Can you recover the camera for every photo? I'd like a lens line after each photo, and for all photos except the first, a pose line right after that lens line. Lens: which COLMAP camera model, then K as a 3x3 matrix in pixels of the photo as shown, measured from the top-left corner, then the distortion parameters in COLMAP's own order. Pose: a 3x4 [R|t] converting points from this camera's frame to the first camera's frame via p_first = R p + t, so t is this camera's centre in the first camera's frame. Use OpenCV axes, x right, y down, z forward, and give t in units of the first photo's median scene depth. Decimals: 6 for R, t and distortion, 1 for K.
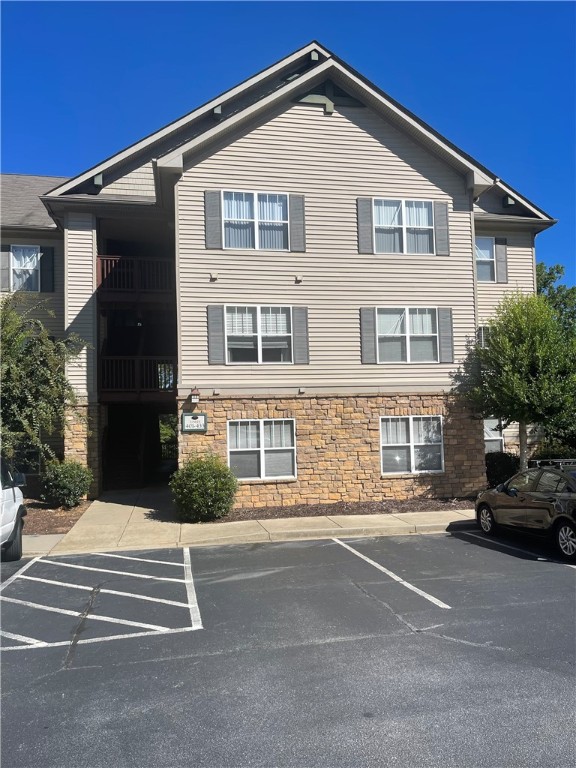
lens RADIAL K [[580.6, 0, 291.0], [0, 580.6, 388.7], [0, 0, 1]] dist [0.062724, -0.059696]
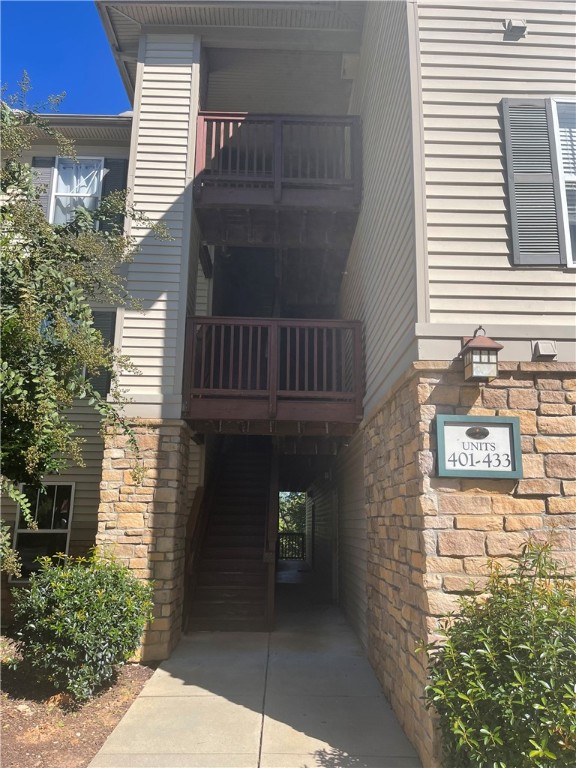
lens RADIAL K [[580.6, 0, 289.5], [0, 580.6, 391.0], [0, 0, 1]] dist [0.062724, -0.059696]
pose [[0.984346, 0.000351, -0.176248, -0.197751], [-0.028326, 0.987314, -0.156233, 0.074682], [0.173958, 0.158780, 0.971868, 0.662395]]
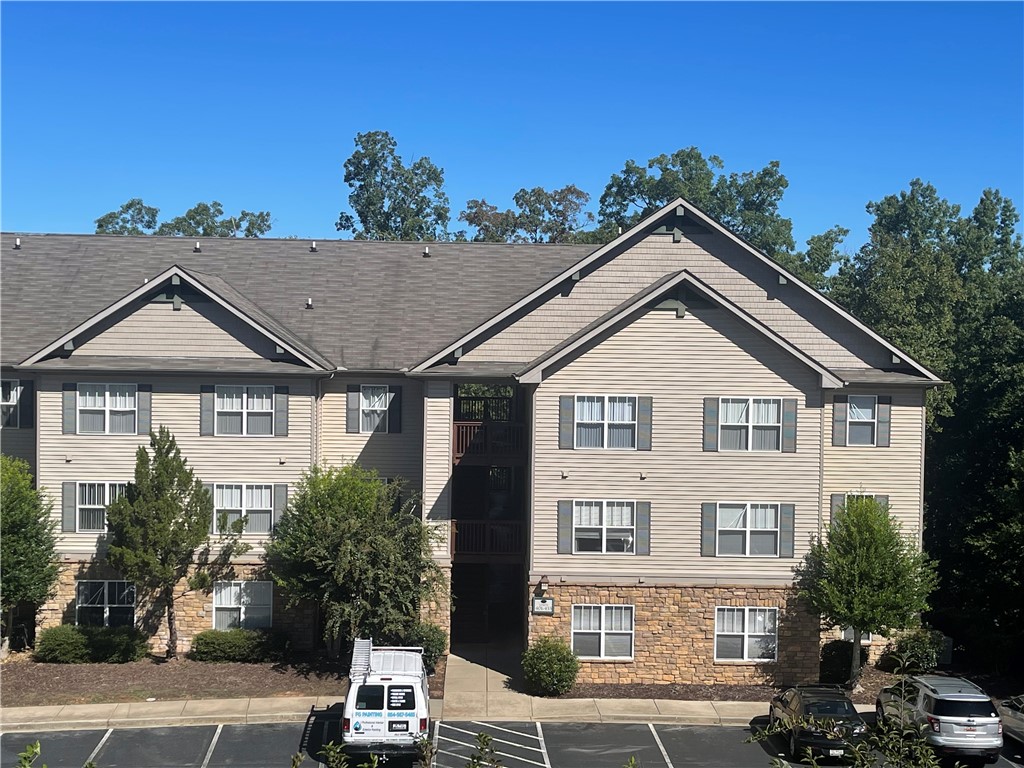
lens RADIAL K [[1380.3, 0, 512.9], [0, 1380.3, 407.7], [0, 0, 1]] dist [0.094953, 0.000000]
pose [[0.986217, 0.049313, -0.157937, 0.172071], [-0.032583, 0.993745, 0.106817, -0.579624], [0.162216, -0.100199, 0.981655, -1.528414]]
